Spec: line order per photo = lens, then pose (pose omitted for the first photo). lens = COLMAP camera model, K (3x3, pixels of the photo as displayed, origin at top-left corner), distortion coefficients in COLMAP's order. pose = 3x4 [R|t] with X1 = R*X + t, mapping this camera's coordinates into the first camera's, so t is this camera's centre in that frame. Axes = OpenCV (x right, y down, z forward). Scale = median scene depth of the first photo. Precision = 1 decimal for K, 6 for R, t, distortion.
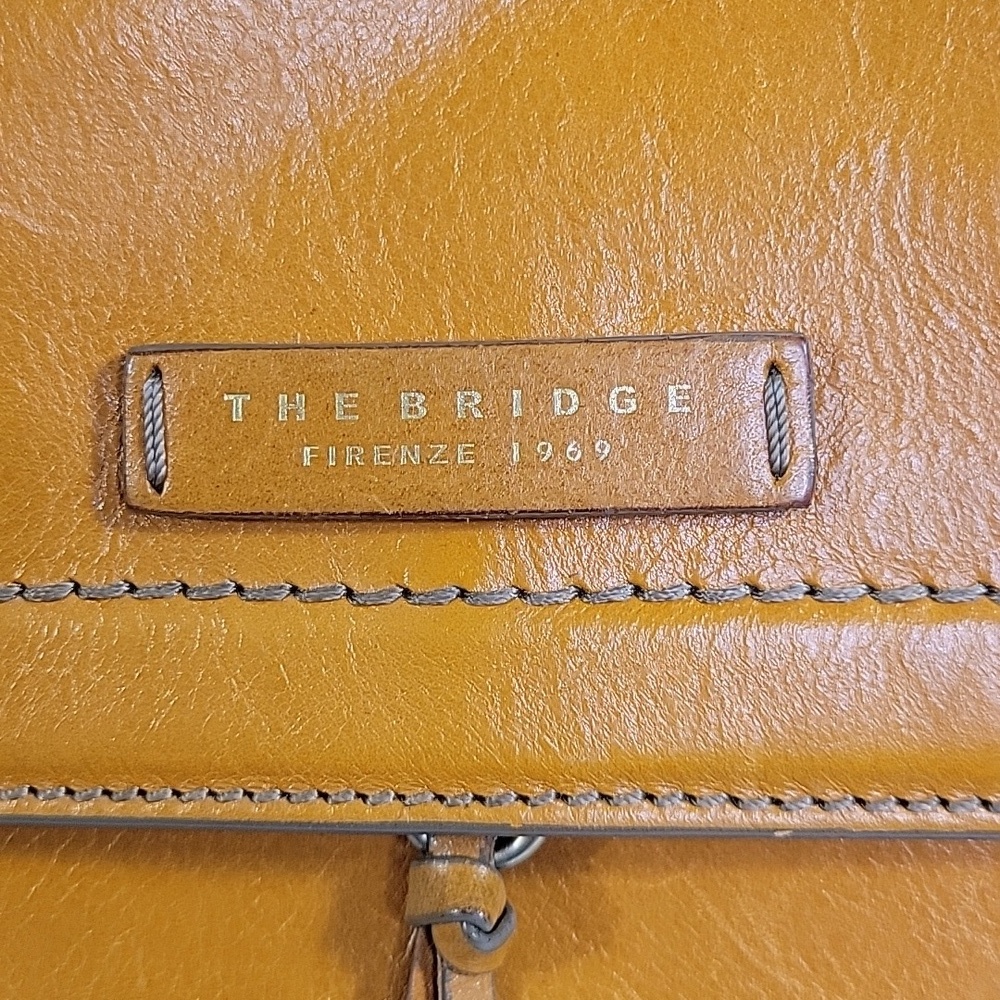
lens RADIAL K [[1581.4, 0, 533.5], [0, 1581.4, 439.9], [0, 0, 1]] dist [-0.061236, 0.000000]
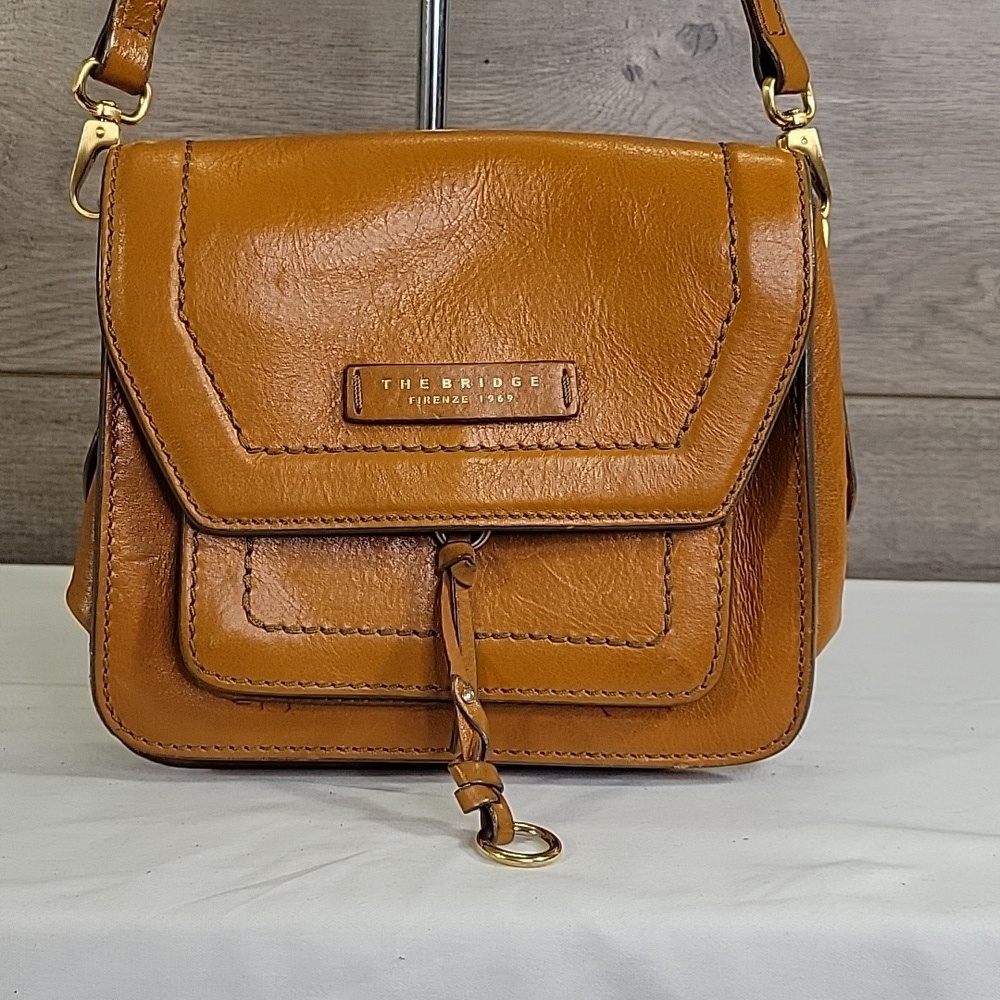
lens RADIAL K [[1581.4, 0, 510.9], [0, 1581.4, 476.3], [0, 0, 1]] dist [-0.061236, 0.000000]
pose [[0.987486, 0.001368, 0.157702, -0.427882], [0.015215, 0.994471, -0.103900, 0.466051], [-0.156973, 0.105000, 0.982005, -1.944595]]
